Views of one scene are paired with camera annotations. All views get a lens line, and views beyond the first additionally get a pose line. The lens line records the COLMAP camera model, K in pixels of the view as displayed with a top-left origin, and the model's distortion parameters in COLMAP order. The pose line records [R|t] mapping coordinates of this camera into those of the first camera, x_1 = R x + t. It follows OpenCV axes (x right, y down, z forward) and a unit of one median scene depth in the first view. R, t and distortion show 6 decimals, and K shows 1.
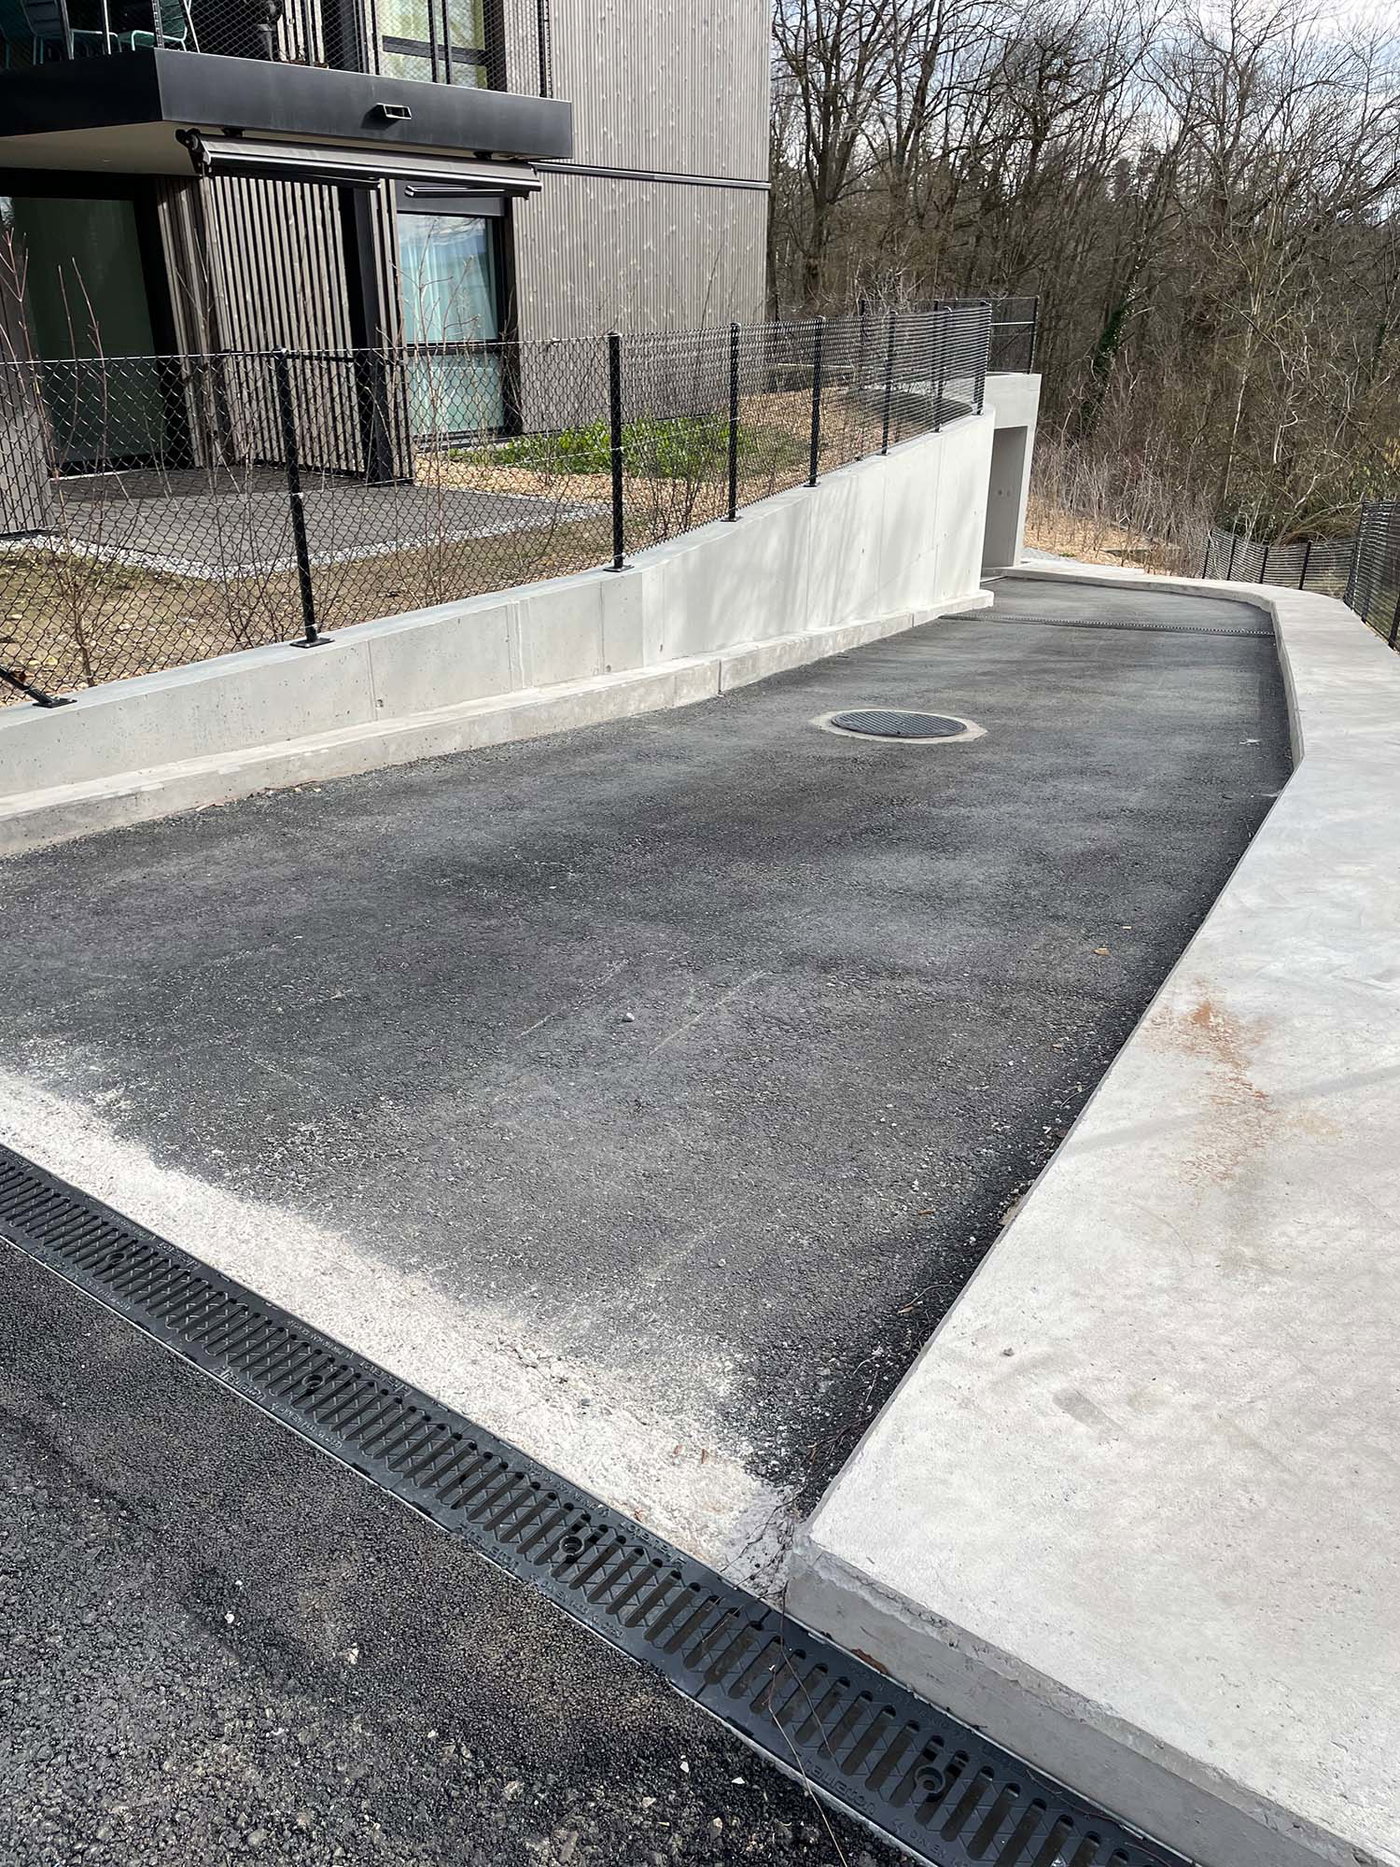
lens RADIAL K [[1388.5, 0, 693.4], [0, 1388.5, 950.0], [0, 0, 1]] dist [0.104679, -0.134954]
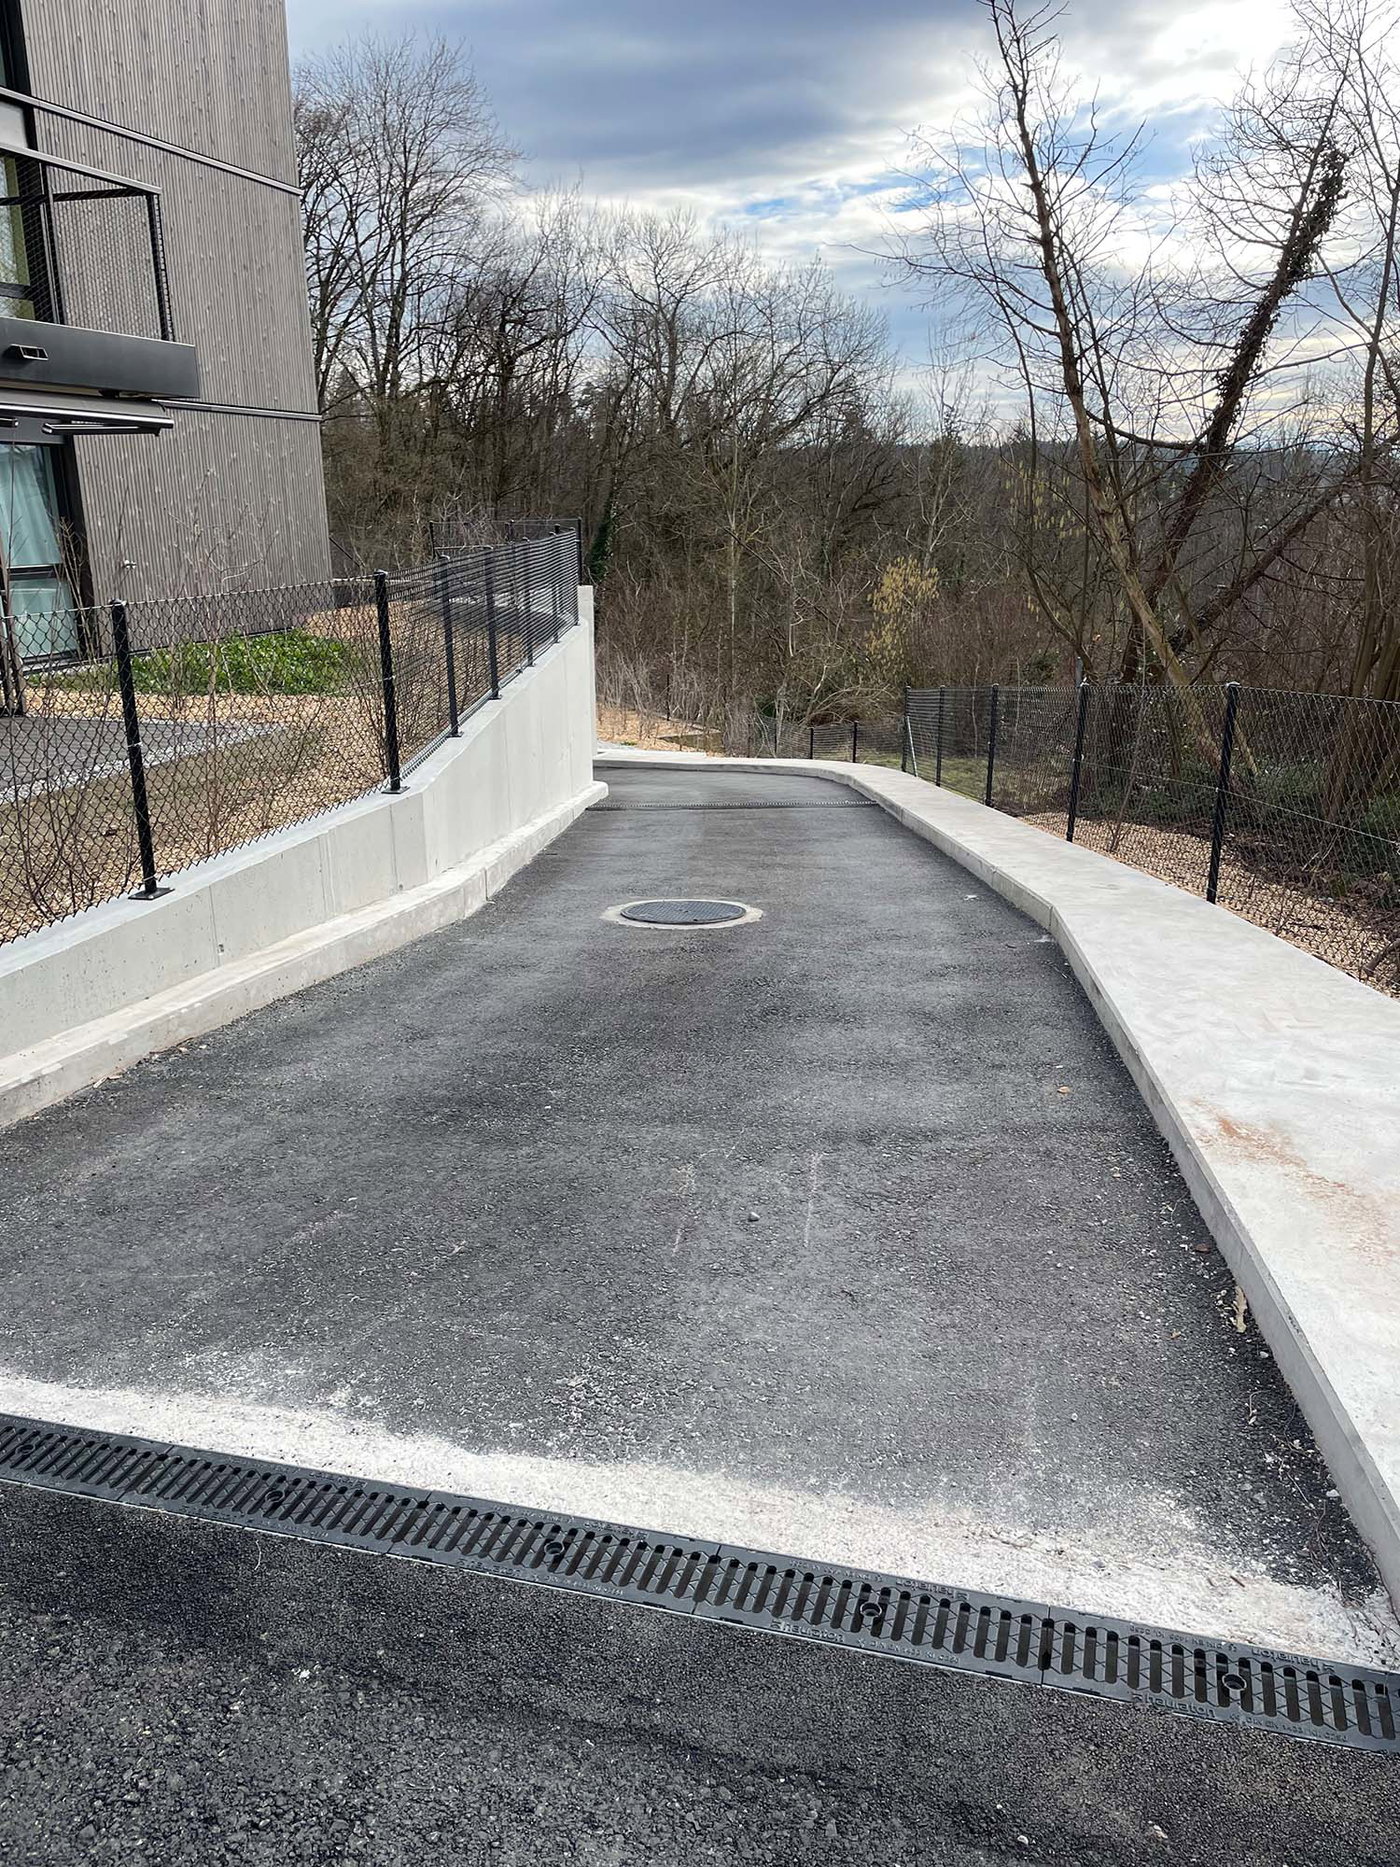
lens RADIAL K [[1388.5, 0, 693.4], [0, 1388.5, 950.0], [0, 0, 1]] dist [0.104679, -0.134954]
pose [[0.934981, -0.113414, 0.336077, -0.250712], [0.155524, 0.982648, -0.101066, -0.029537], [-0.318783, 0.146763, 0.936396, 0.005092]]
